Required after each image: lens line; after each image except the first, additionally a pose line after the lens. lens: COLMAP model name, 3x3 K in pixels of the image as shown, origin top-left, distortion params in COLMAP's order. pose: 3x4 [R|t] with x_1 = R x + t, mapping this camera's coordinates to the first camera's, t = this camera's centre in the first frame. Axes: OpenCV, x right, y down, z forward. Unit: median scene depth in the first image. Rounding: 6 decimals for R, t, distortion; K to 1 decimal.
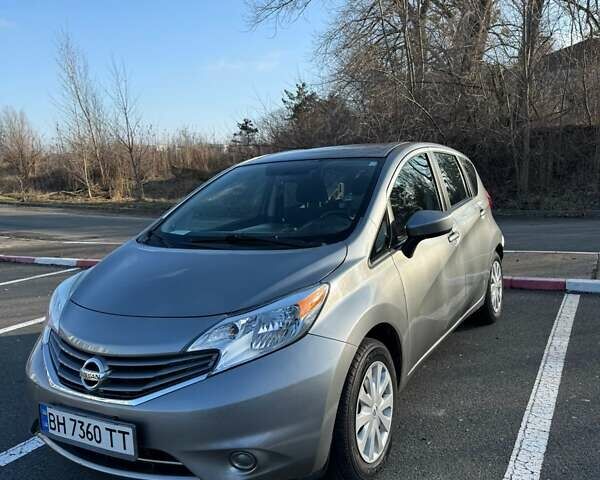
lens RADIAL K [[568.4, 0, 300.0], [0, 568.4, 240.0], [0, 0, 1]] dist [0.134958, -0.295909]
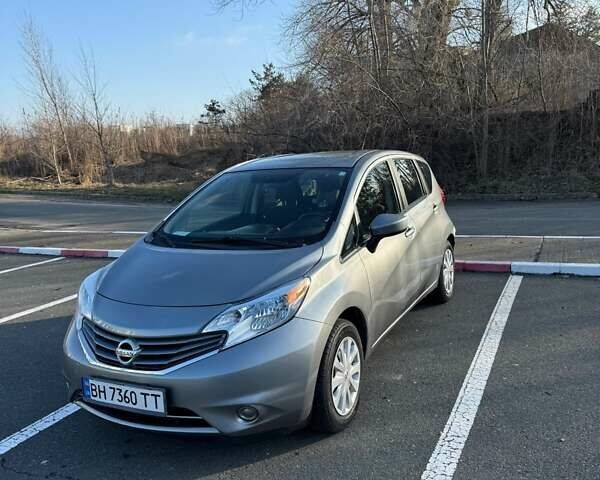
lens RADIAL K [[568.4, 0, 300.0], [0, 568.4, 240.0], [0, 0, 1]] dist [0.134958, -0.295909]
pose [[0.998426, -0.015077, 0.054023, -0.022377], [0.013196, 0.999300, 0.035006, -0.030485], [-0.054513, -0.034238, 0.997926, -0.157111]]
